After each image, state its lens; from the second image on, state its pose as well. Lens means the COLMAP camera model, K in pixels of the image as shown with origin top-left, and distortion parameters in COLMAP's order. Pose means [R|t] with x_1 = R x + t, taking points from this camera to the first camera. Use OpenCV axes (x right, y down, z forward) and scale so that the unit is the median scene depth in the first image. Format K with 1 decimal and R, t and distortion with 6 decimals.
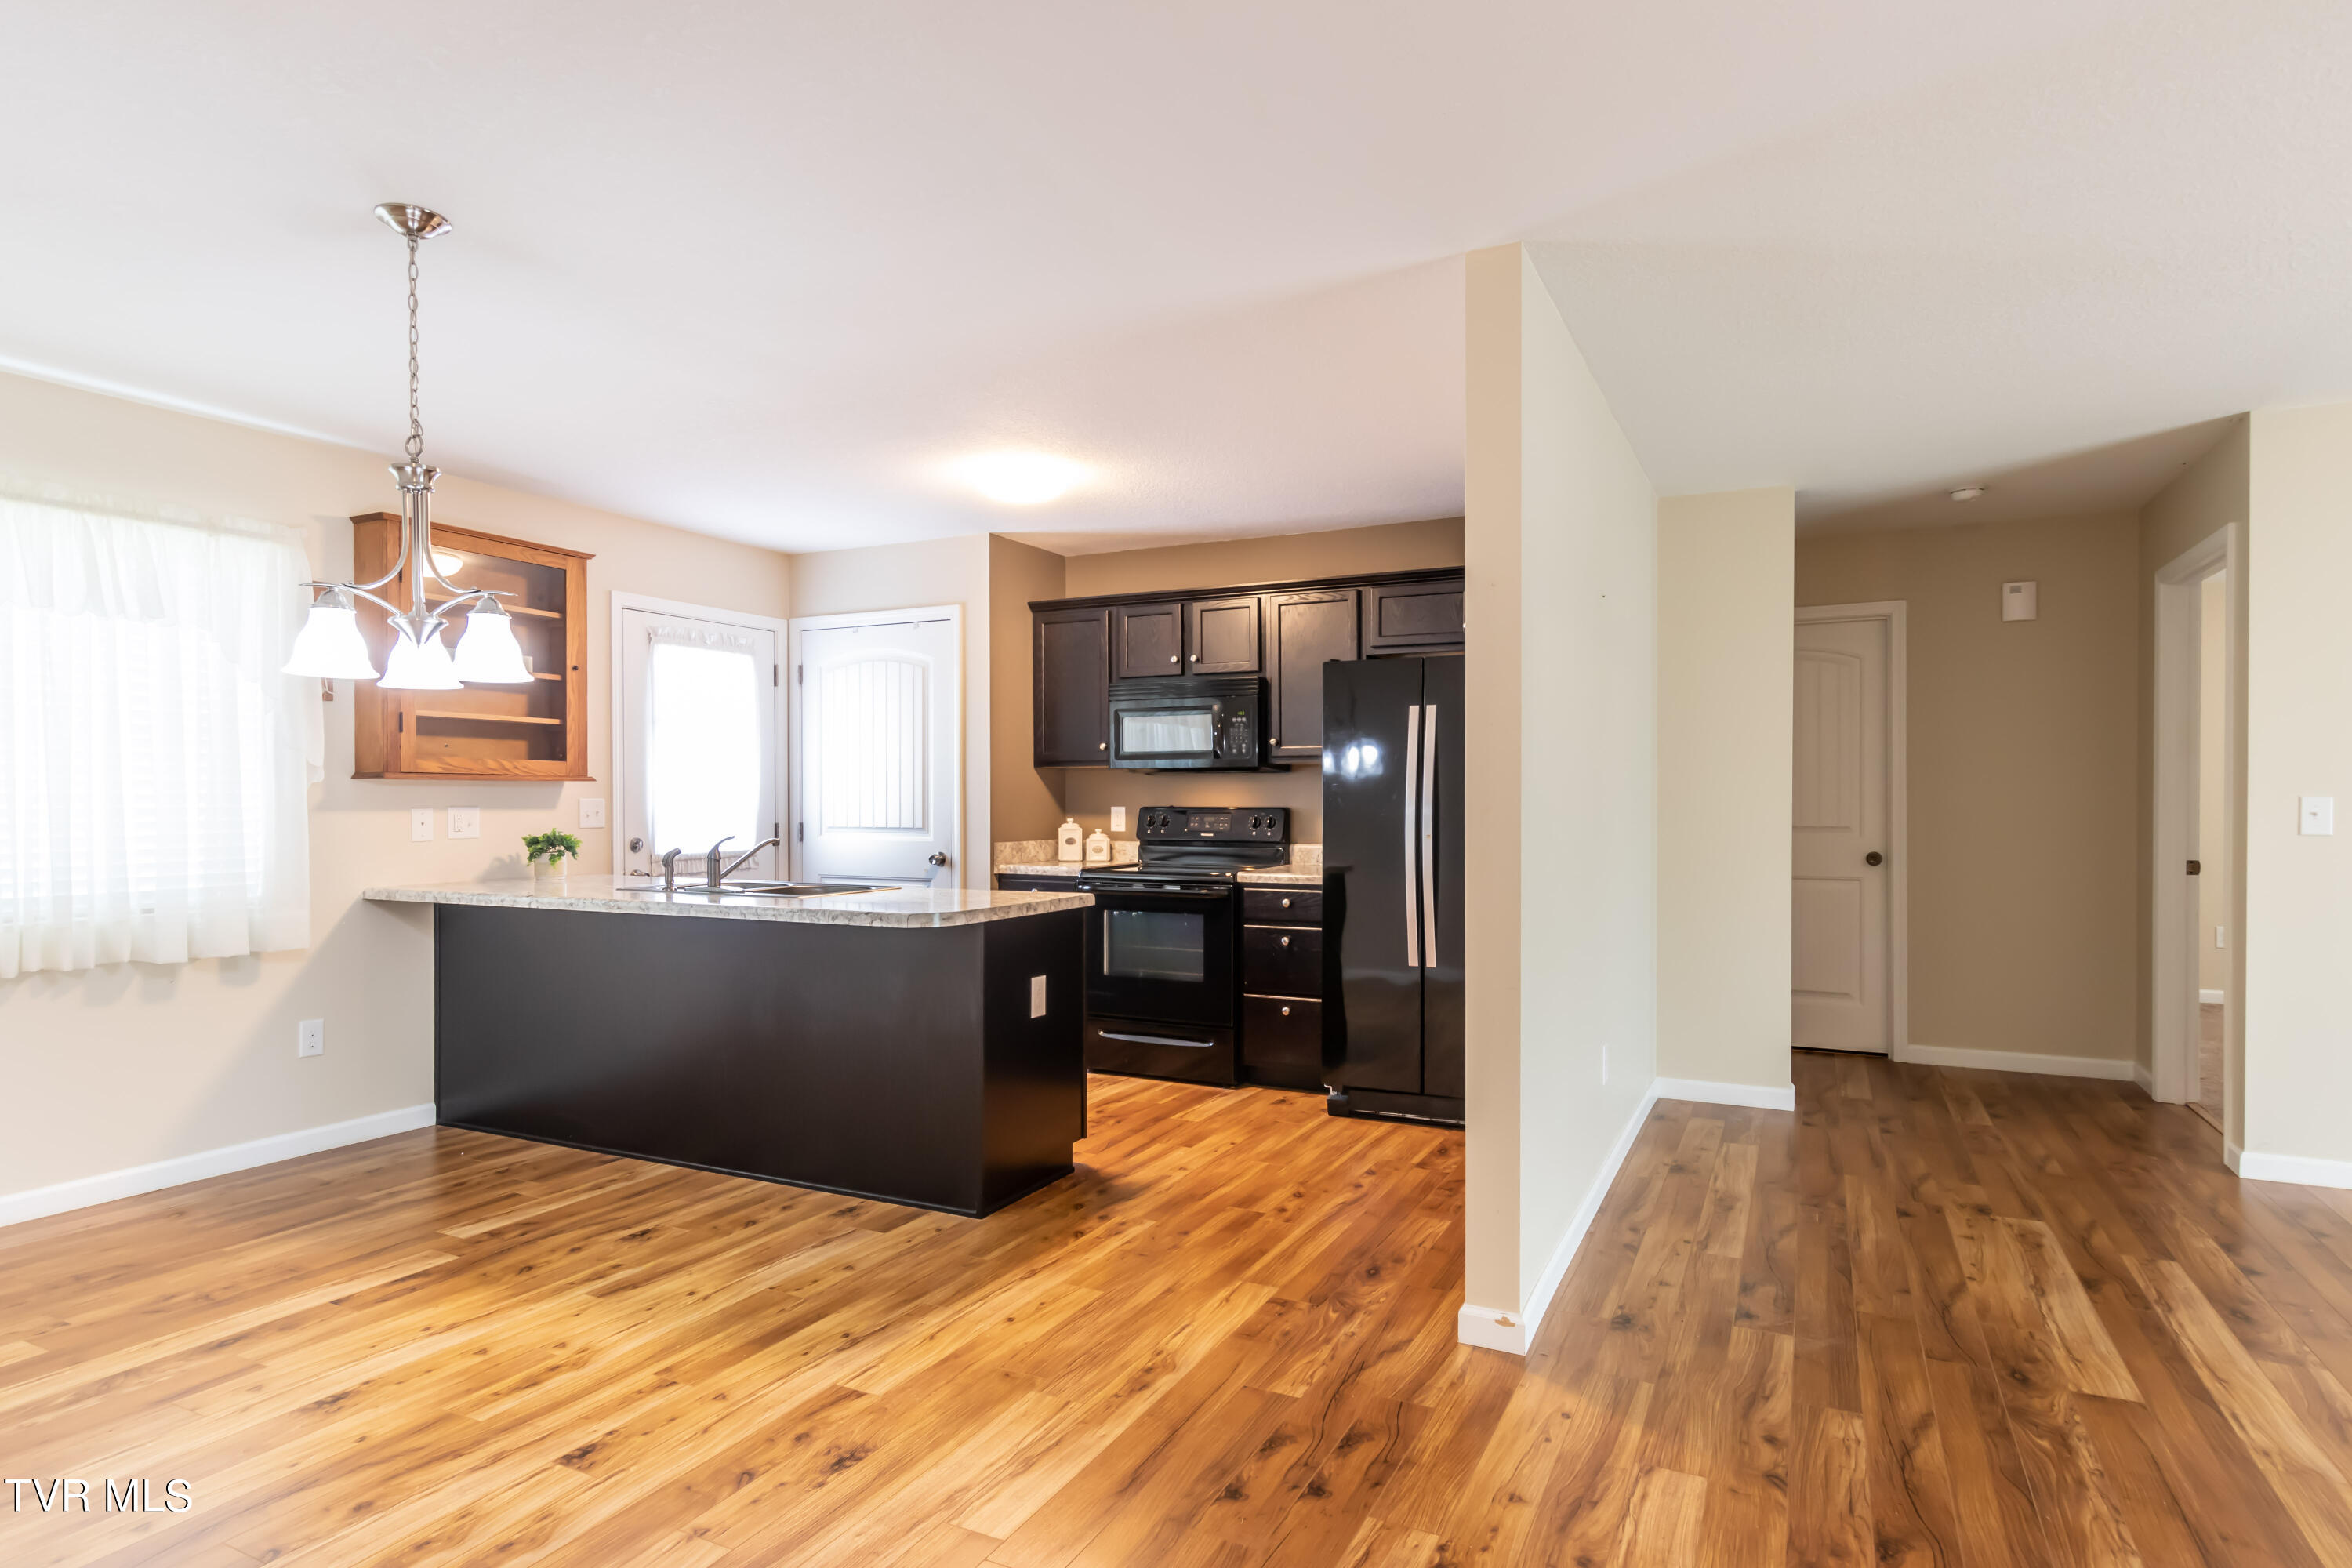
lens RADIAL K [[1266.9, 0, 1178.6], [0, 1266.9, 799.1], [0, 0, 1]] dist [0.003826, -0.005434]
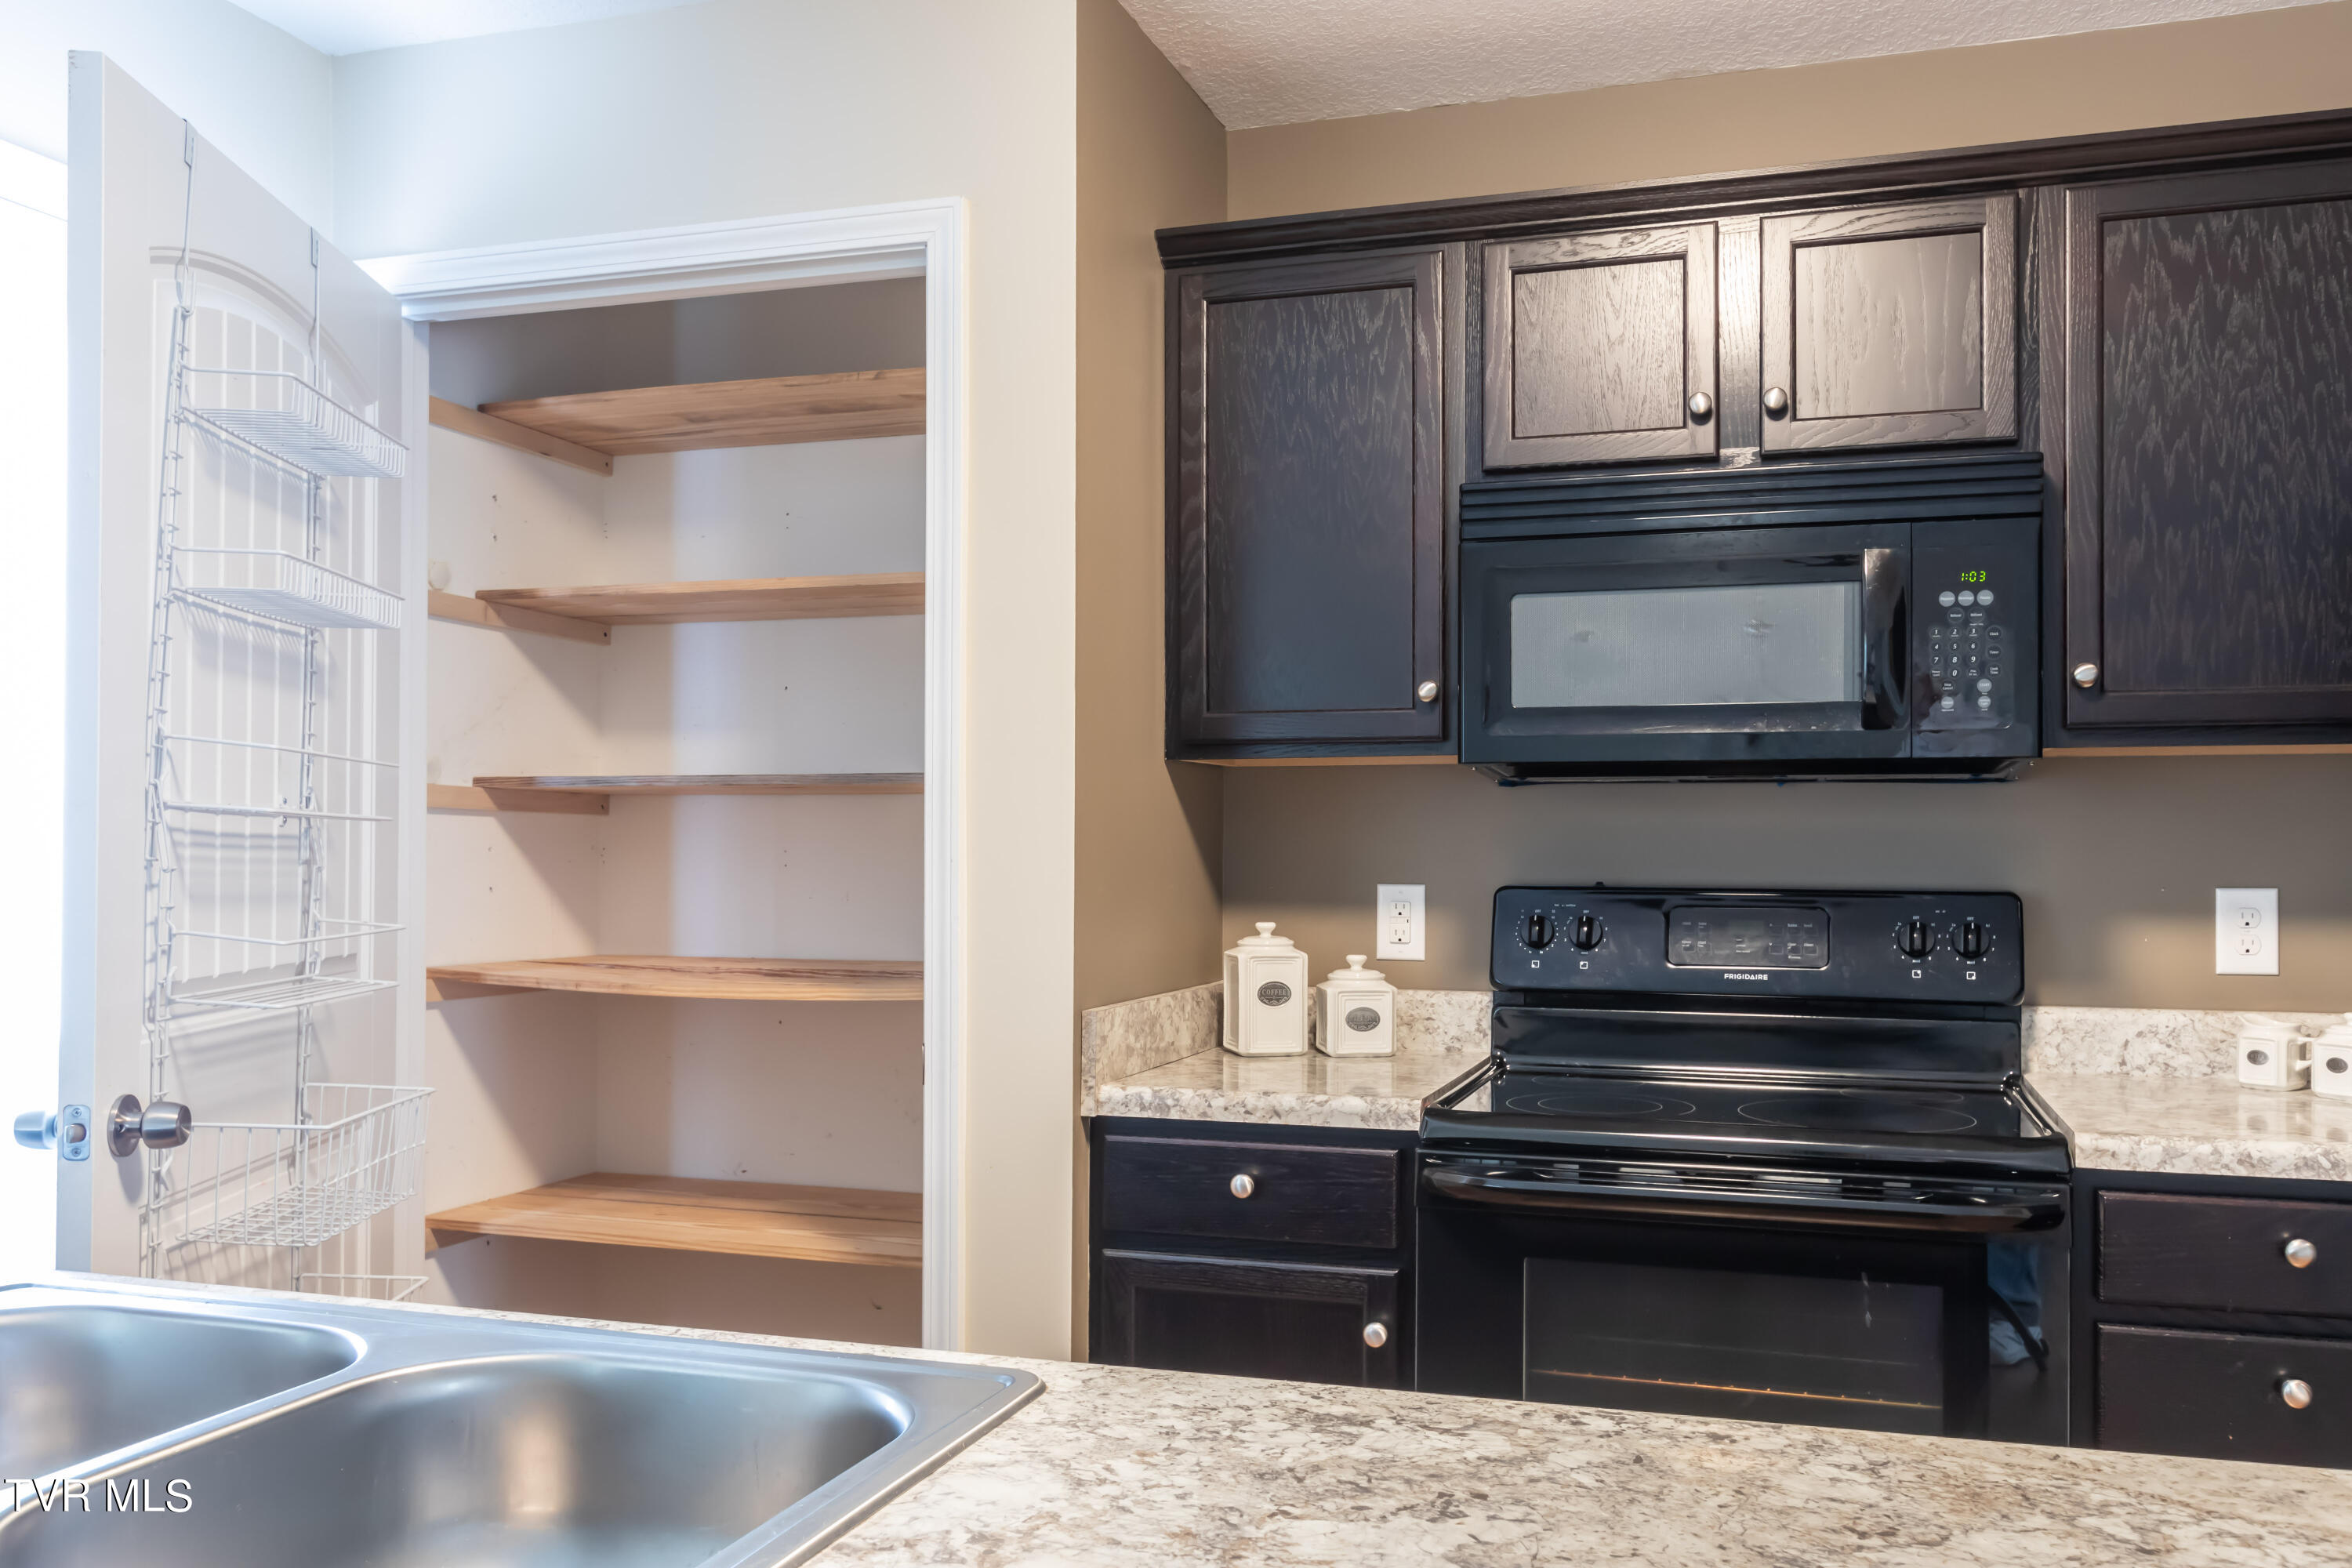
lens RADIAL K [[1847.7, 0, 1210.5], [0, 1847.7, 834.9], [0, 0, 1]] dist [0.006590, -0.013506]
pose [[0.987544, 0.008105, 0.157136, -0.229368], [-0.006069, 0.999891, -0.013428, -0.000515], [-0.157228, 0.012307, 0.987486, 0.712754]]
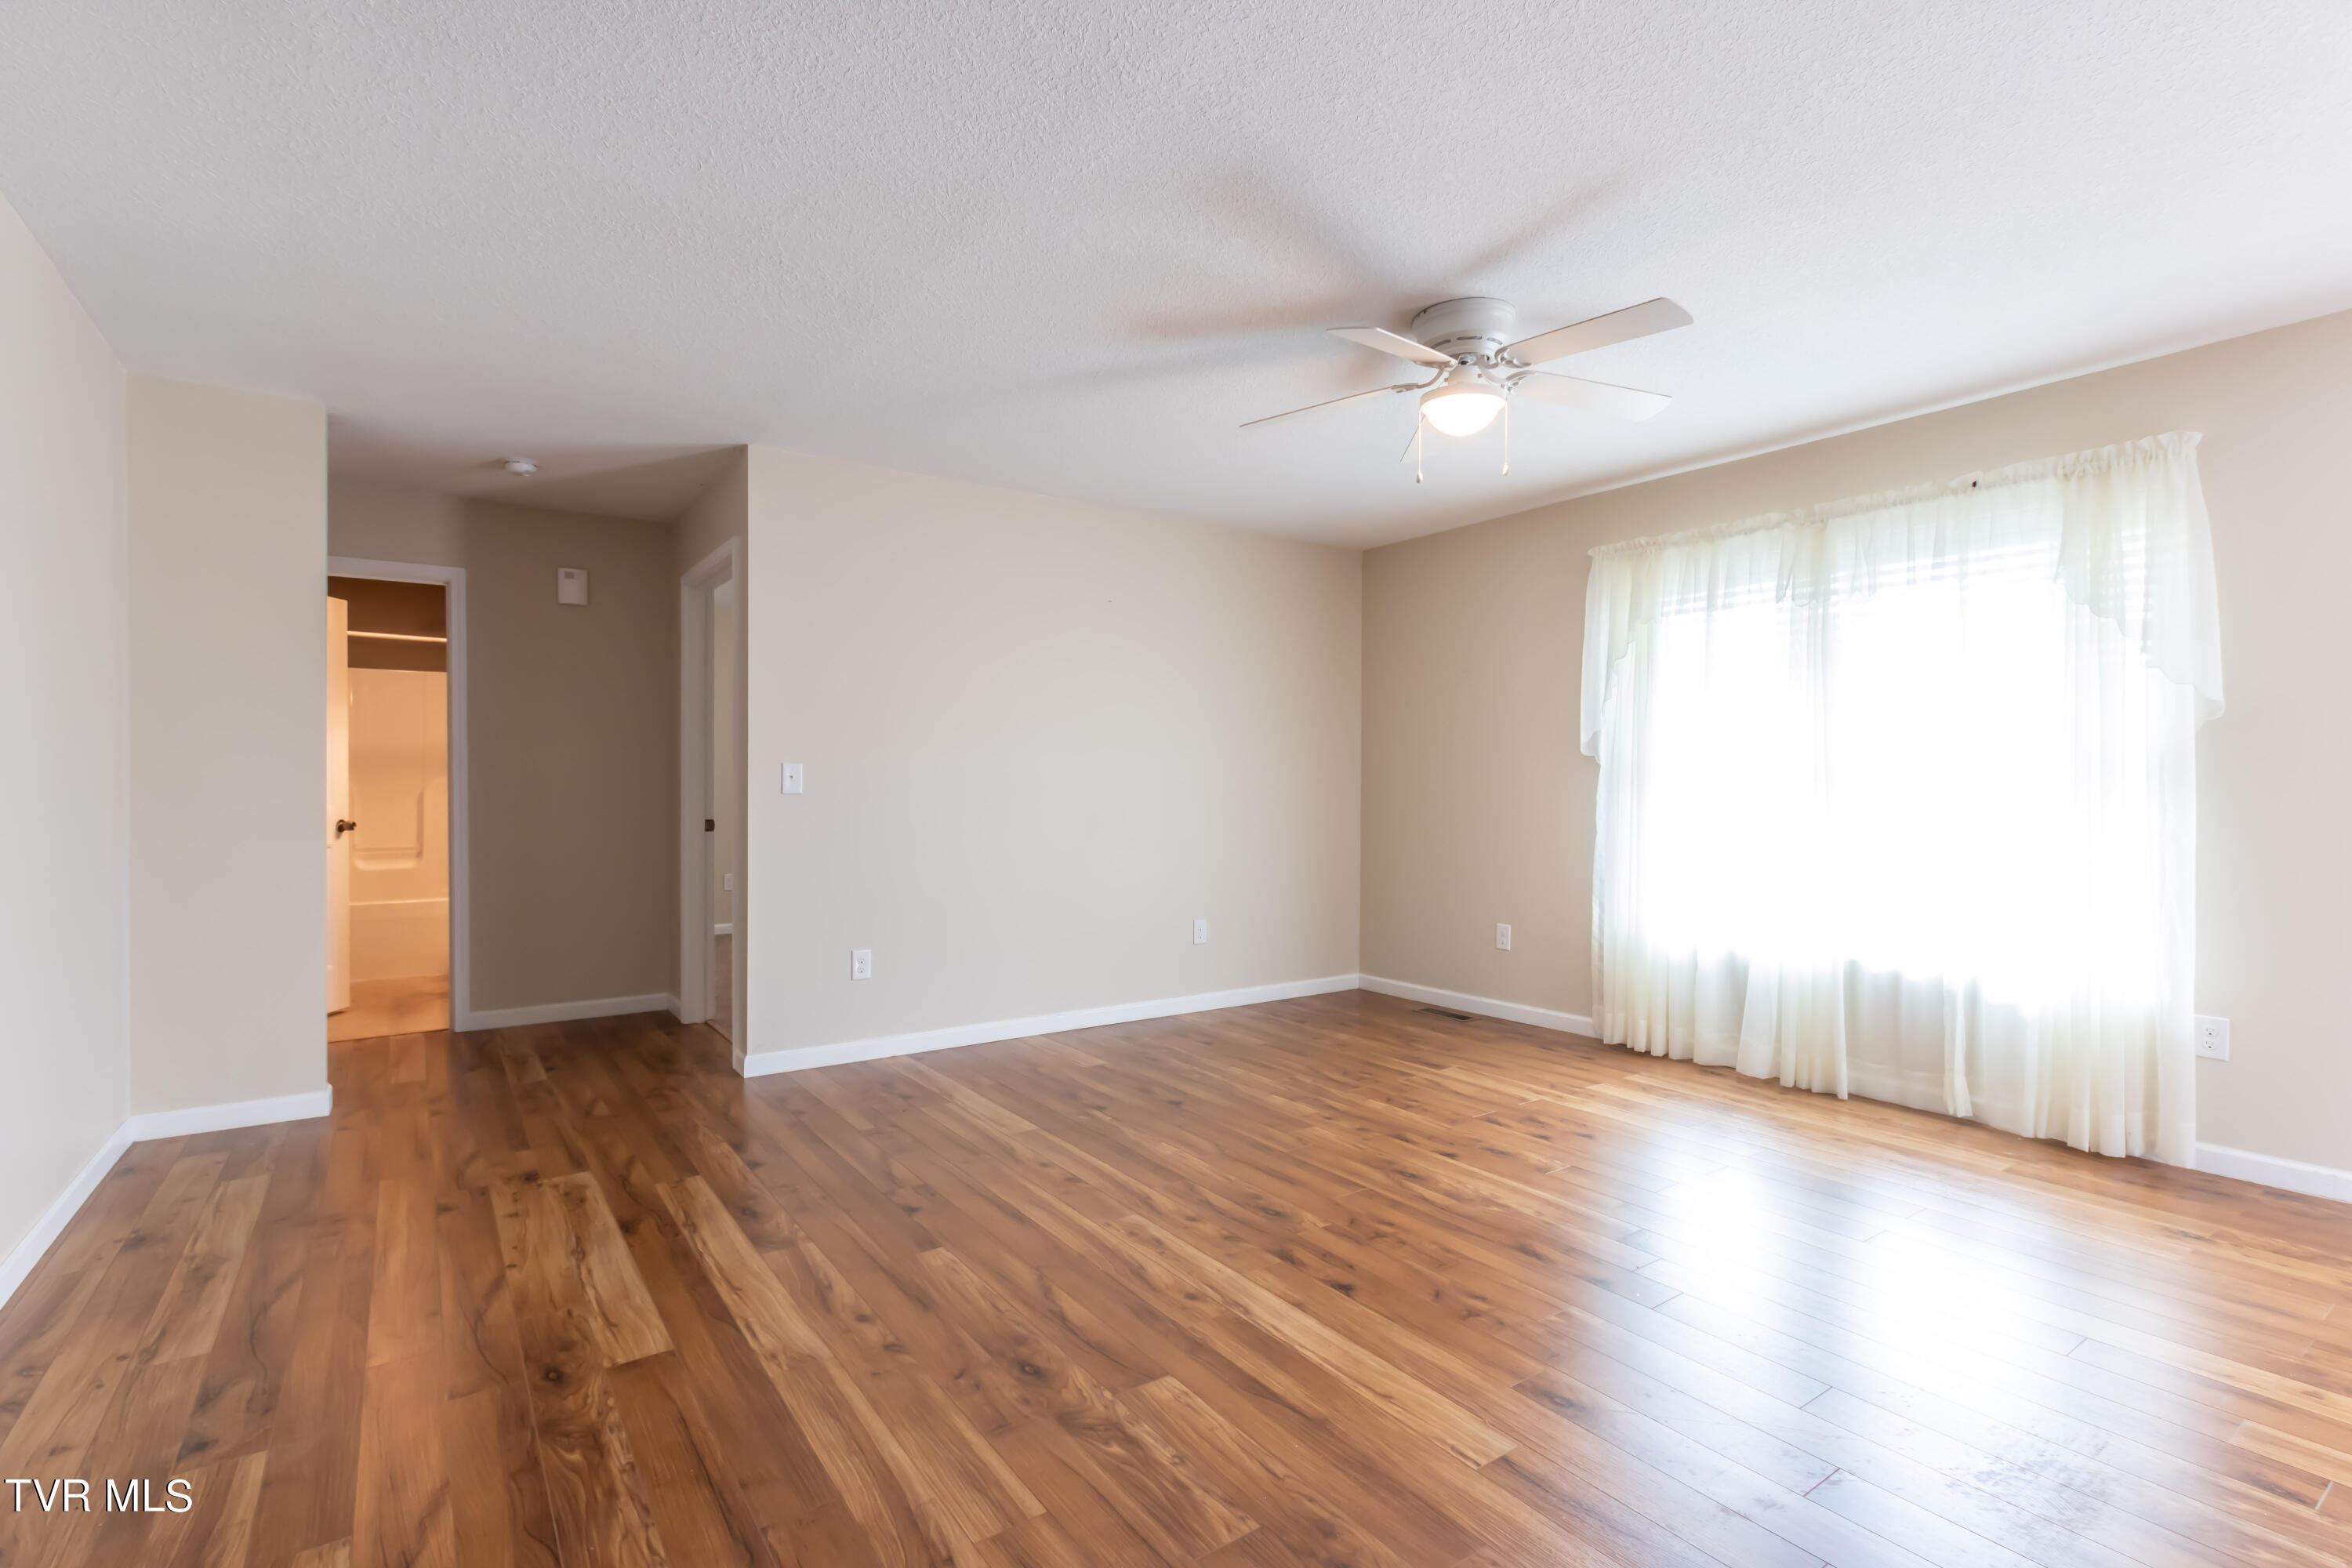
lens RADIAL K [[1084.5, 0, 1144.4], [0, 1084.5, 793.1], [0, 0, 1]] dist [-0.005501, -0.000725]
pose [[0.490394, -0.008024, 0.871464, 0.115682], [0.002605, 0.999967, 0.007741, 0.019559], [-0.871497, -0.001526, 0.490399, 0.146153]]
